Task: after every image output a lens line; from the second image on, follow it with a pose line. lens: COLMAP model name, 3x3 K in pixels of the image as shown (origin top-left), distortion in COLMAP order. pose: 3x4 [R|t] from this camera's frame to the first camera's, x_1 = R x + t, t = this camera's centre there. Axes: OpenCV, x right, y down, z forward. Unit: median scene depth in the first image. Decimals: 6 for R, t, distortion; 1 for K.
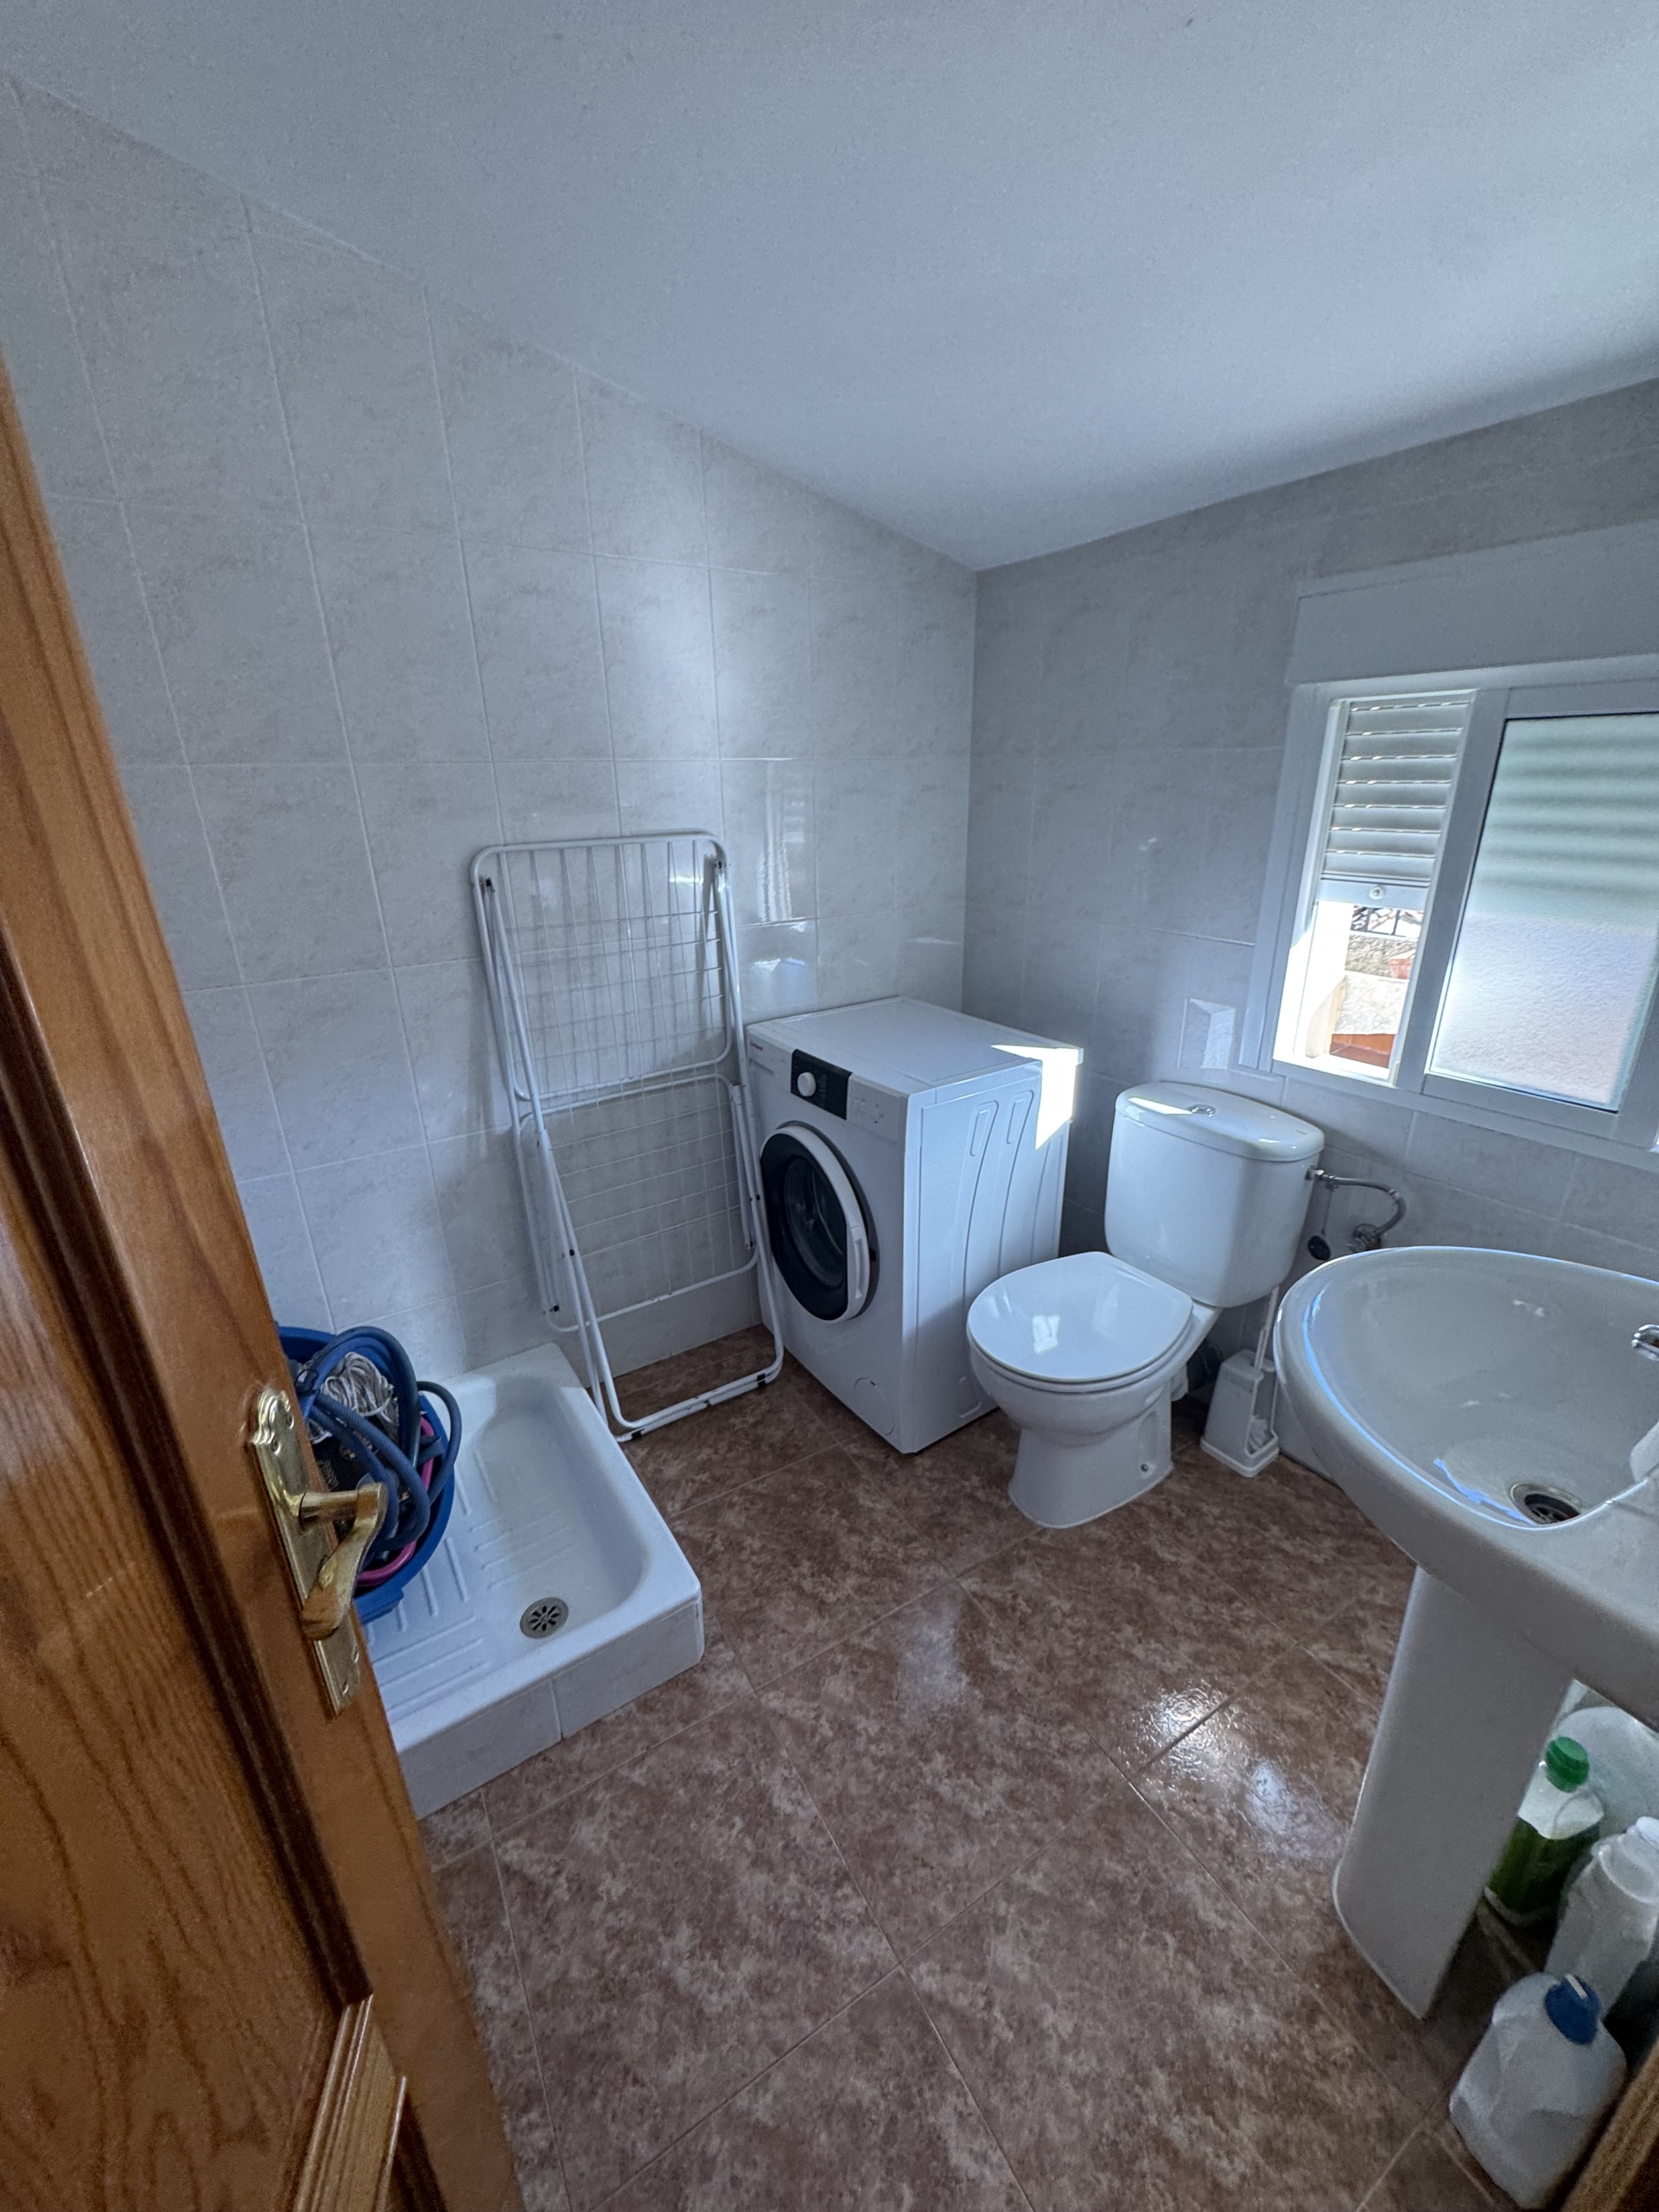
lens RADIAL K [[887.2, 0, 836.1], [0, 887.2, 1098.5], [0, 0, 1]] dist [-0.003373, 0.000222]
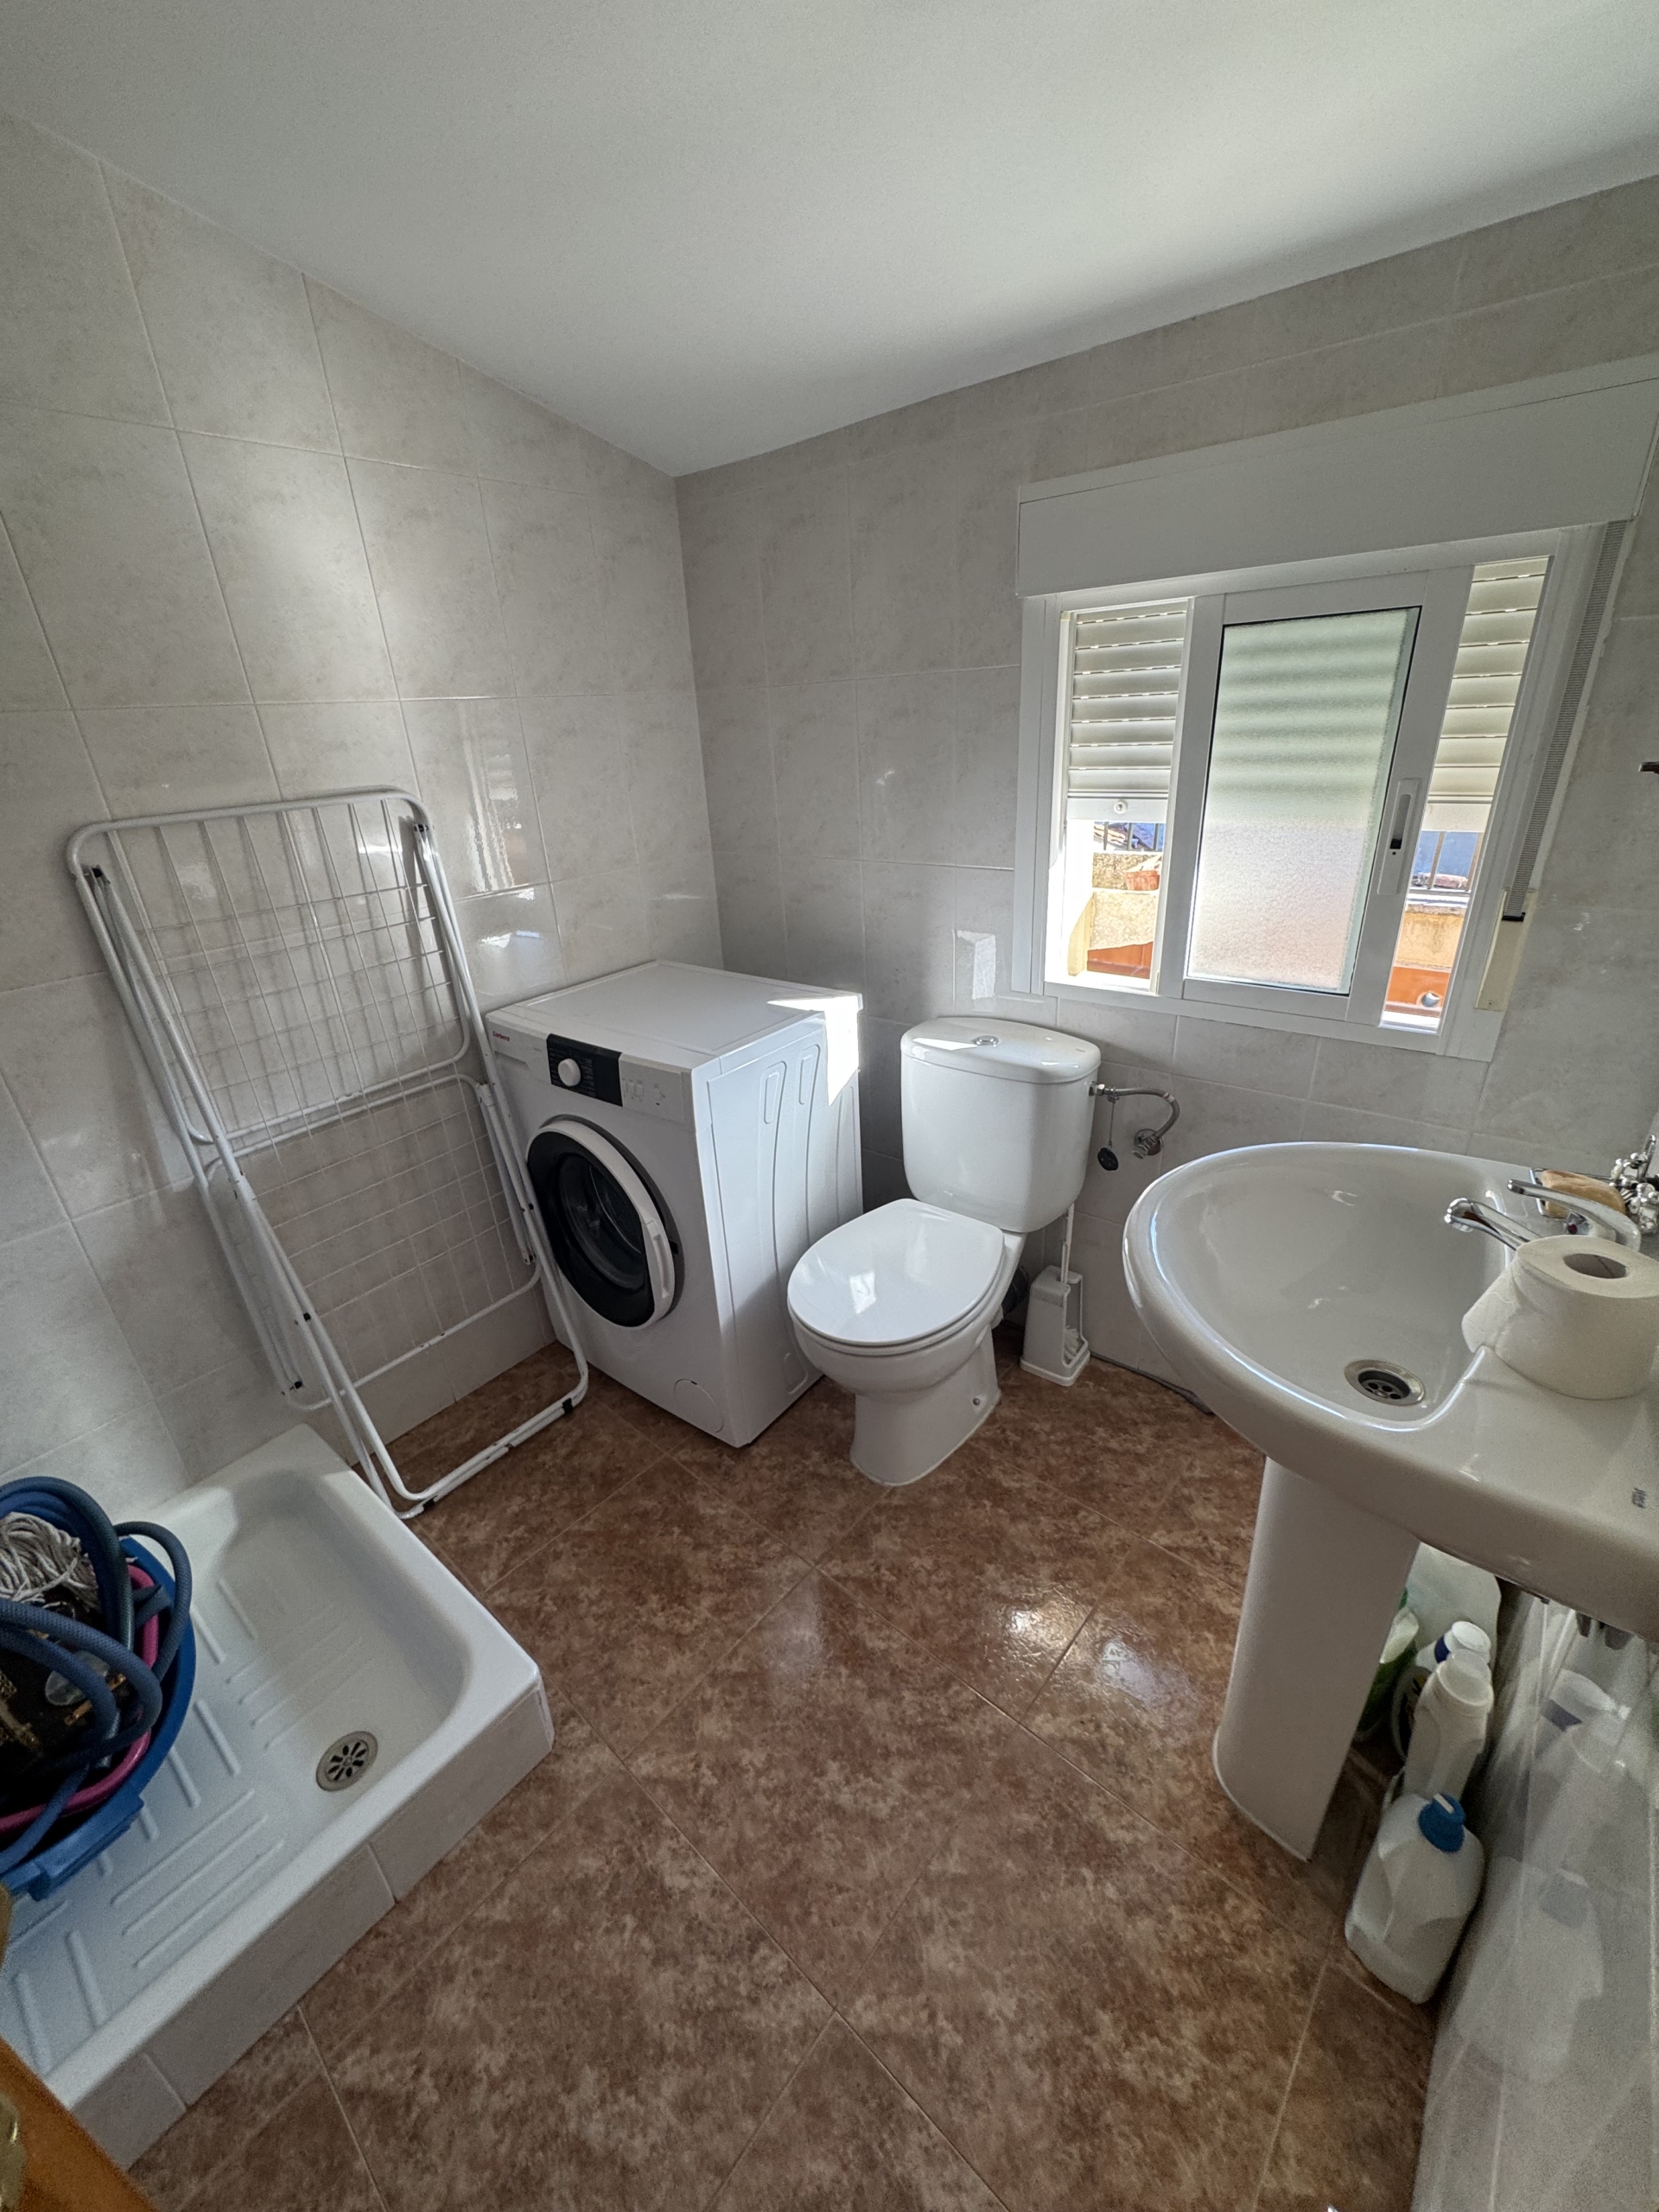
lens RADIAL K [[887.2, 0, 837.3], [0, 887.2, 1099.4], [0, 0, 1]] dist [-0.003373, 0.000222]
pose [[0.953573, -0.151188, 0.260464, -0.013684], [0.137750, 0.988046, 0.069208, -0.015186], [-0.267814, -0.030116, 0.963000, 0.089116]]
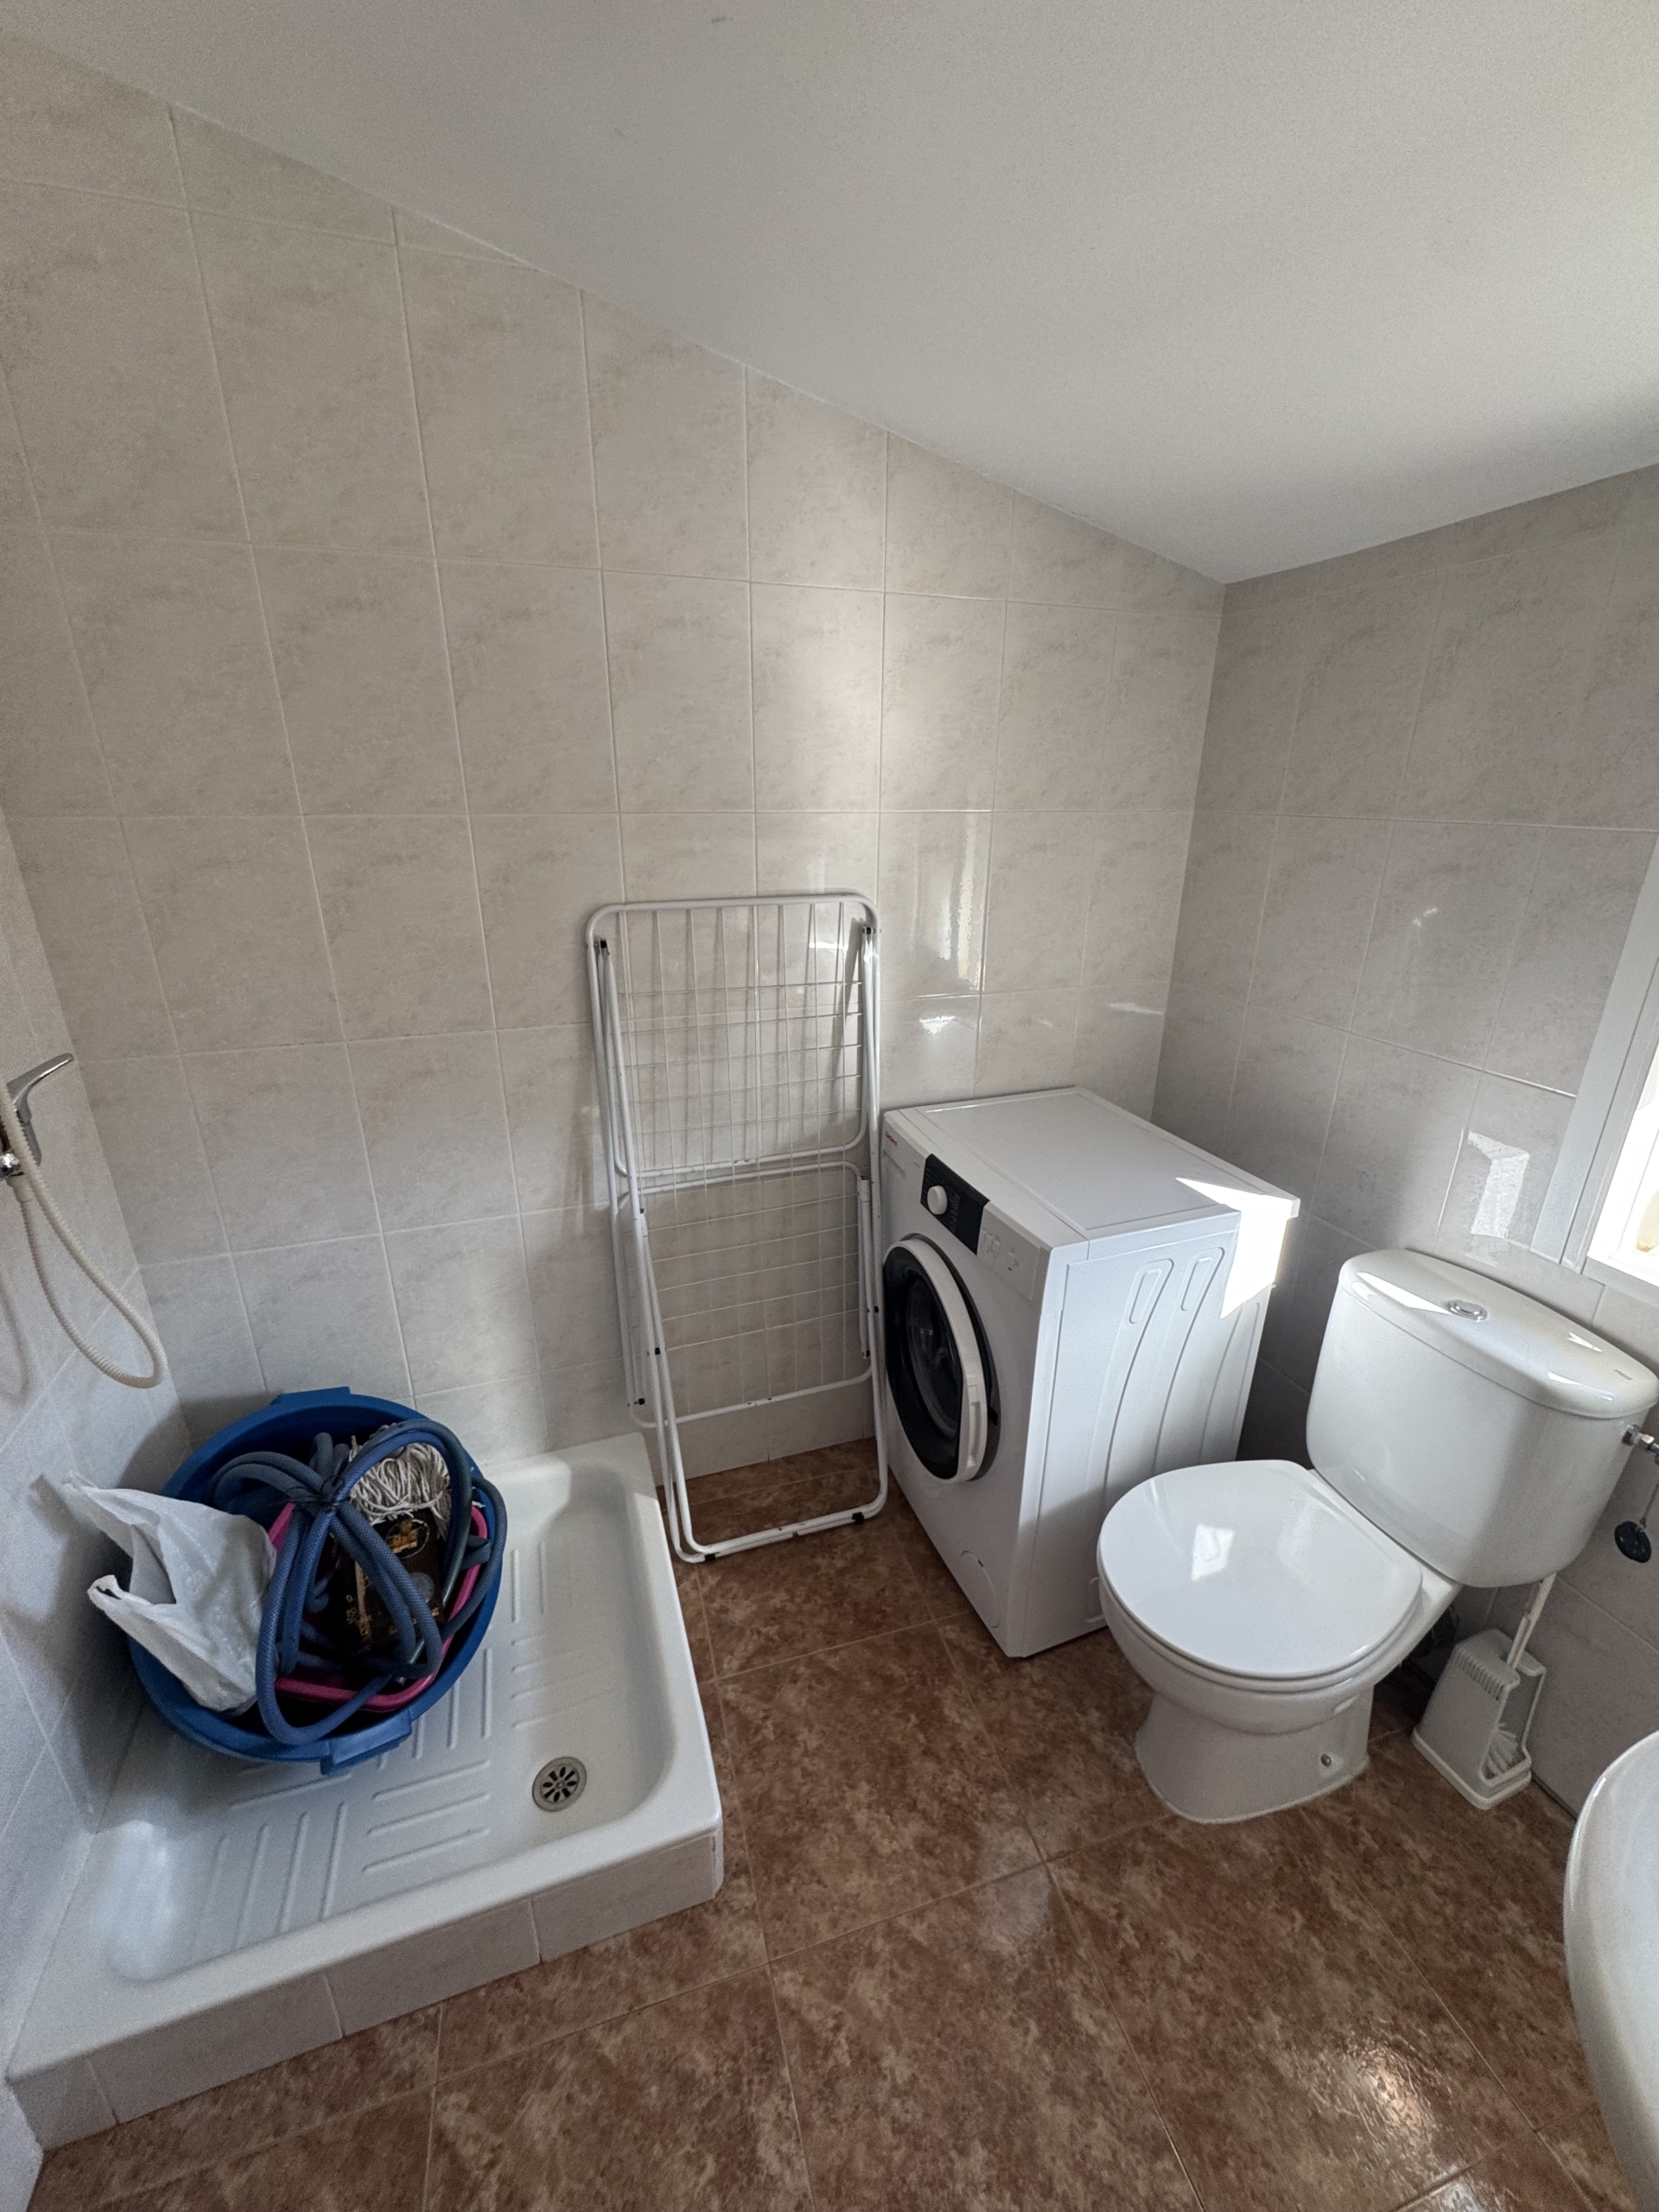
lens RADIAL K [[887.2, 0, 828.4], [0, 887.2, 1102.0], [0, 0, 1]] dist [-0.003373, 0.000222]
pose [[0.967776, 0.106154, -0.228345, 0.052488], [-0.107947, 0.994146, 0.004659, -0.108310], [0.227502, 0.020140, 0.973569, 0.166559]]
